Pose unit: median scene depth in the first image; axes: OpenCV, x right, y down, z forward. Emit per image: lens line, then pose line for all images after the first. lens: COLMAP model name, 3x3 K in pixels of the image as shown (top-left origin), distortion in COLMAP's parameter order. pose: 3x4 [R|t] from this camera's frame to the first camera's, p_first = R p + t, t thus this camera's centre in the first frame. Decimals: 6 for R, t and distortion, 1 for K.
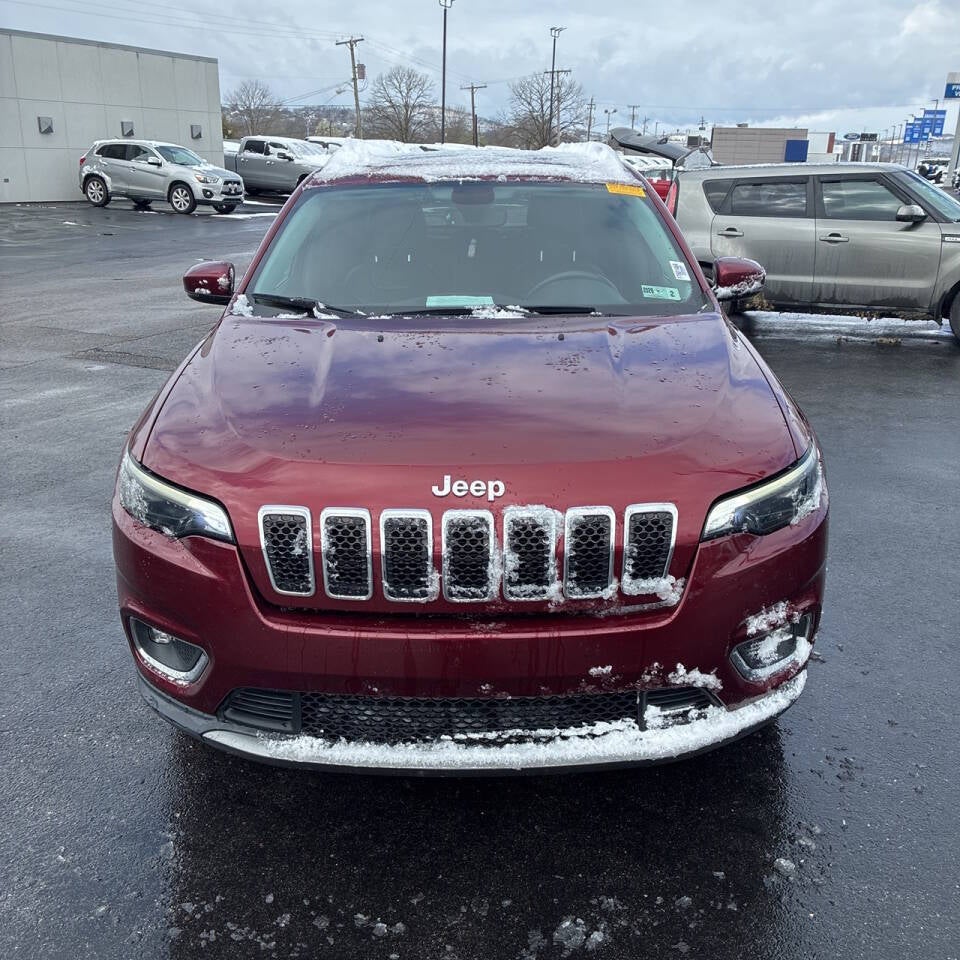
lens RADIAL K [[1025.3, 0, 480.0], [0, 1025.3, 480.0], [0, 0, 1]] dist [0.050770, -0.034638]
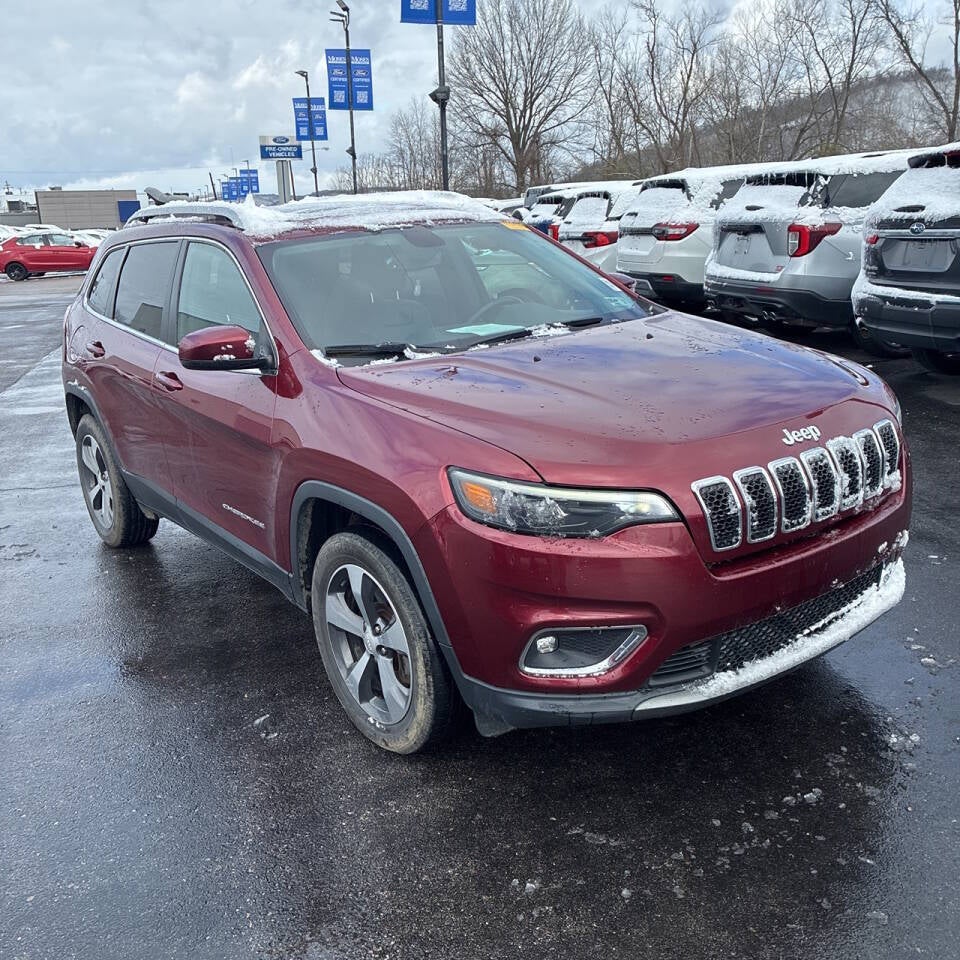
lens RADIAL K [[1025.3, 0, 480.0], [0, 1025.3, 480.0], [0, 0, 1]] dist [0.050770, -0.034638]
pose [[0.775570, -0.209296, 0.595555, -1.055915], [0.241522, 0.970037, 0.026375, -0.065970], [-0.583230, 0.123384, 0.802882, 0.181595]]
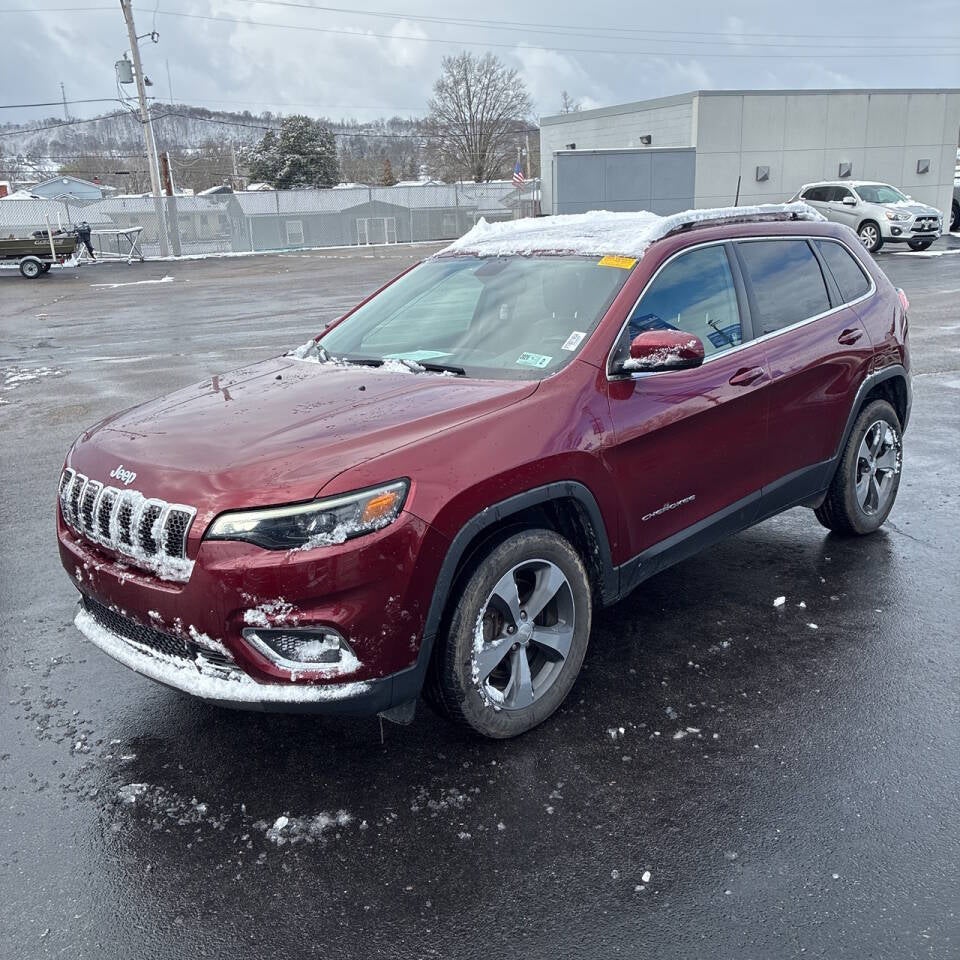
lens RADIAL K [[1025.3, 0, 480.0], [0, 1025.3, 480.0], [0, 0, 1]] dist [0.050770, -0.034638]
pose [[0.692445, 0.152641, -0.705138, 1.352075], [-0.170499, 0.984300, 0.045641, -0.136121], [0.701035, 0.088621, 0.707599, 0.271830]]
